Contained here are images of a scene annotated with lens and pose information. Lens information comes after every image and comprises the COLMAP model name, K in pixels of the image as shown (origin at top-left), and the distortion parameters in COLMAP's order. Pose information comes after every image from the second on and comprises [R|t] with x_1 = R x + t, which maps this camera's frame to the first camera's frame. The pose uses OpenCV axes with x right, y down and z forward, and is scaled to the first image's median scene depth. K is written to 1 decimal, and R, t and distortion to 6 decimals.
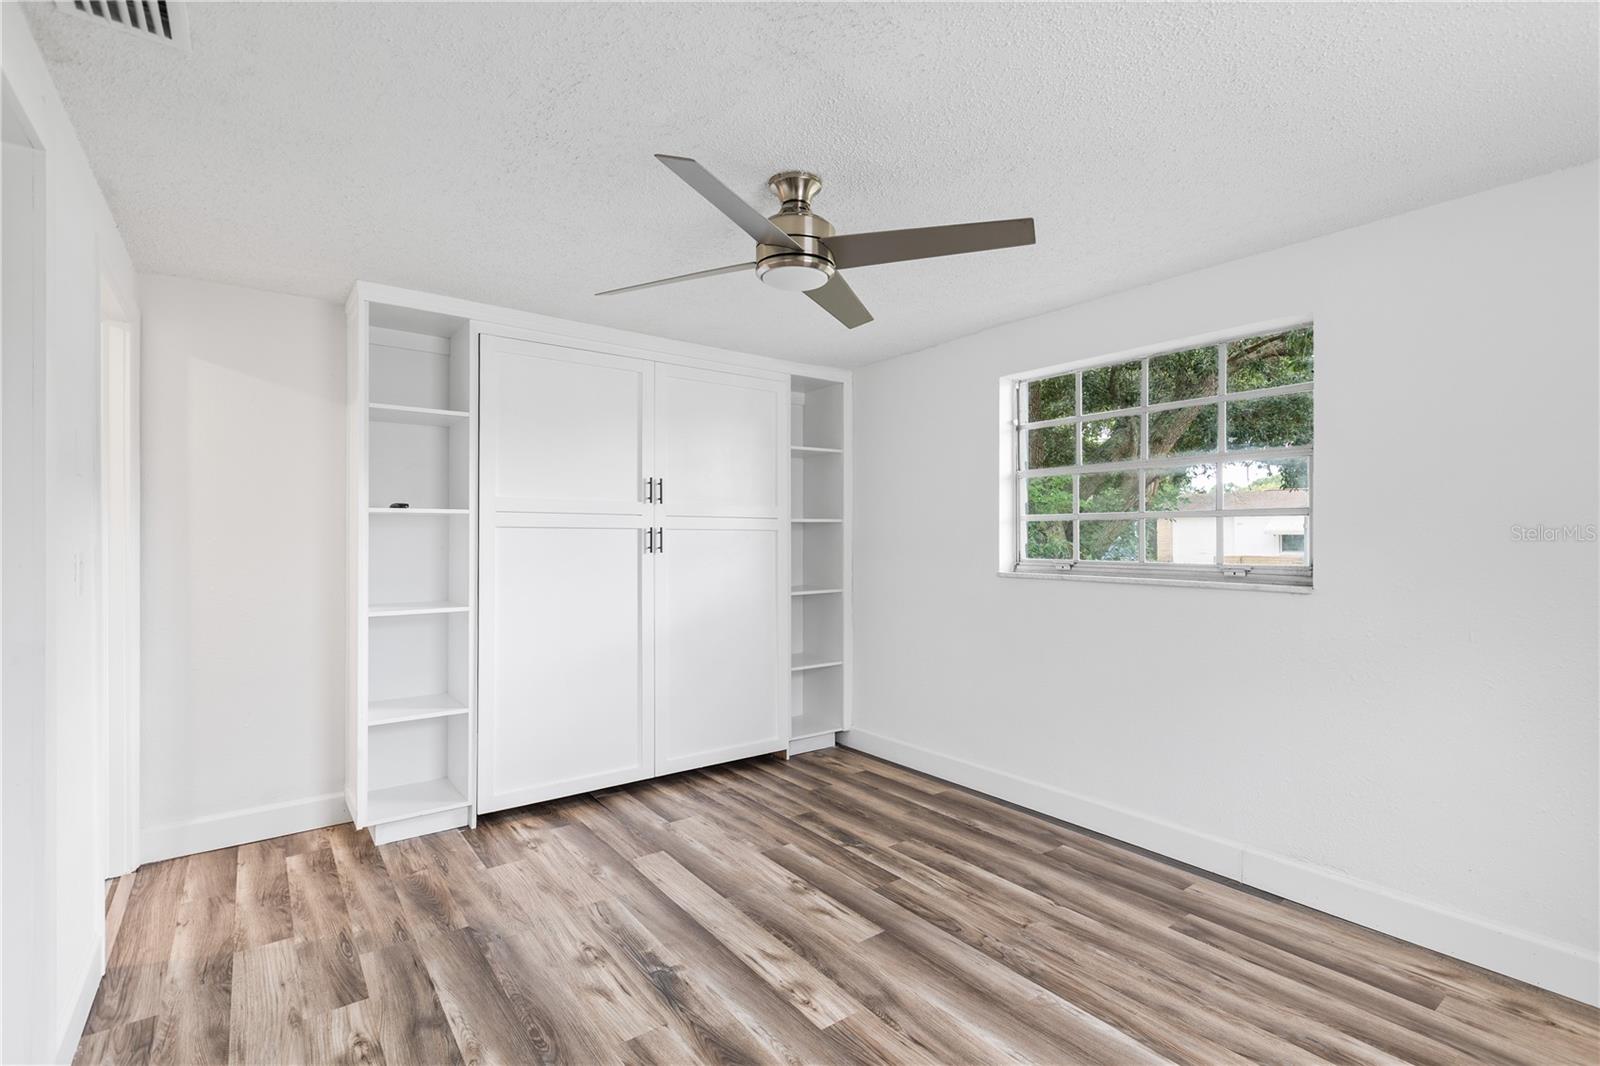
lens RADIAL K [[729.7, 0, 808.5], [0, 729.7, 534.2], [0, 0, 1]] dist [0.006986, -0.002793]
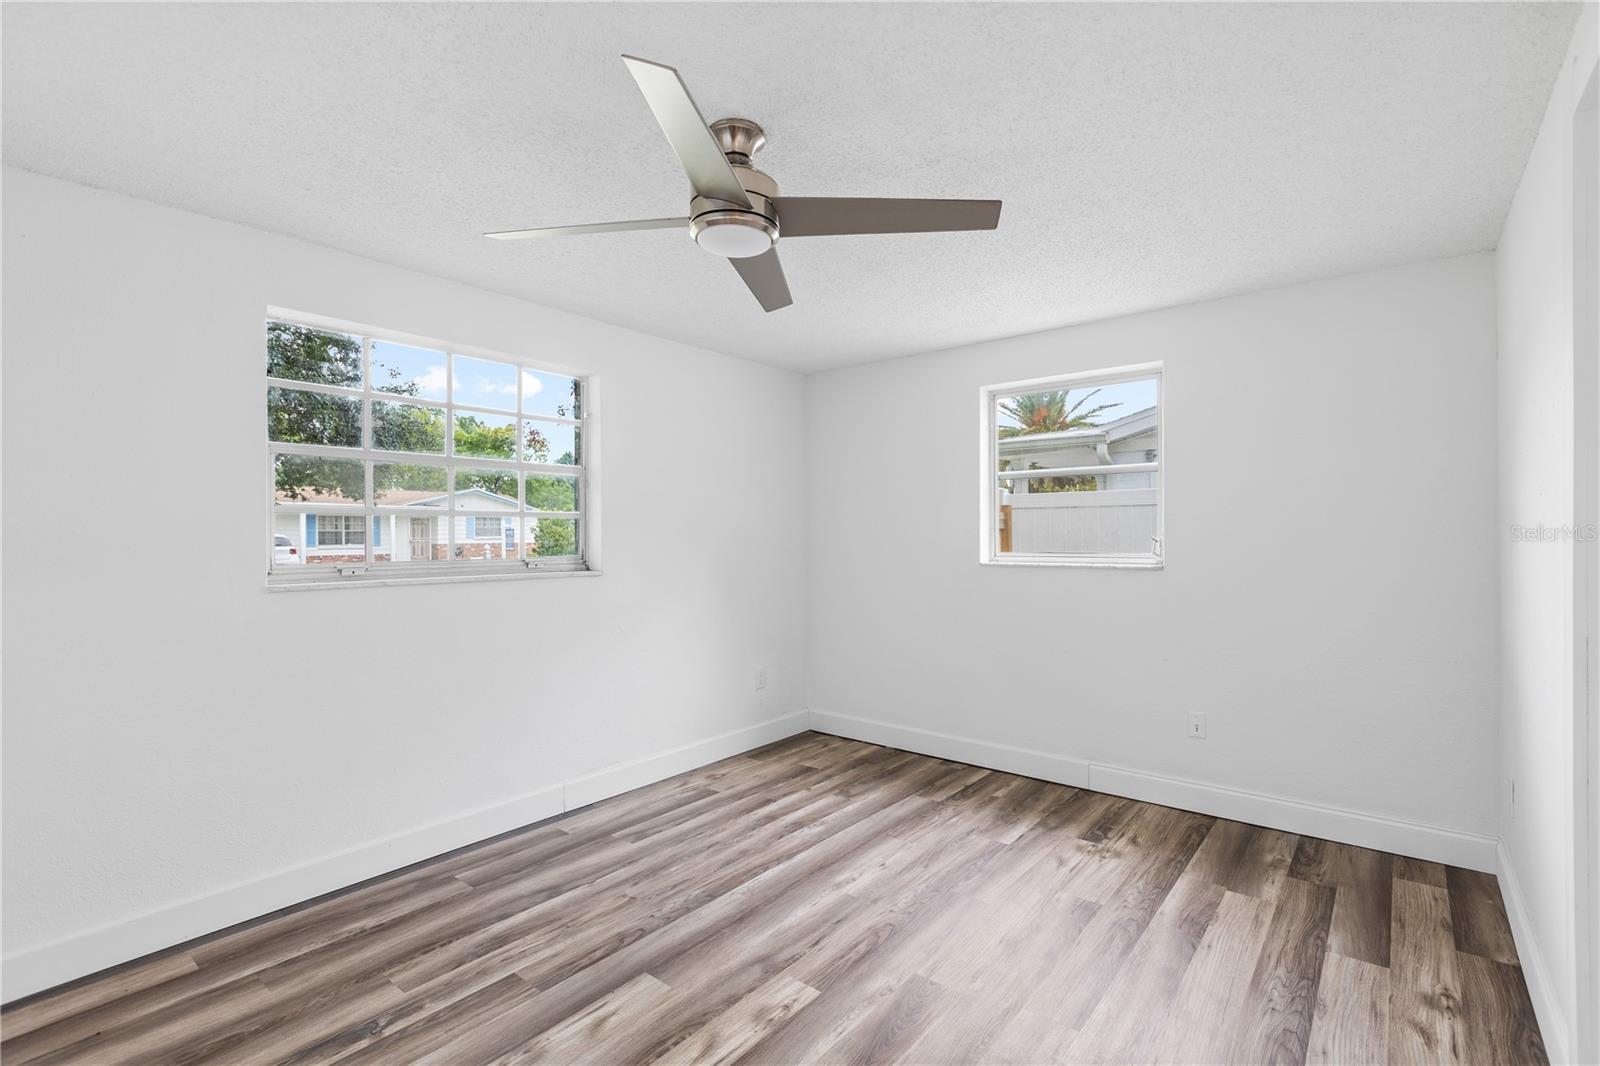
lens RADIAL K [[729.7, 0, 808.3], [0, 729.7, 535.5], [0, 0, 1]] dist [0.006986, -0.002793]
pose [[-0.240523, 0.001605, 0.970642, -0.749497], [-0.000673, 0.999998, -0.001821, 0.007233], [-0.970643, -0.001091, -0.240522, 0.939766]]
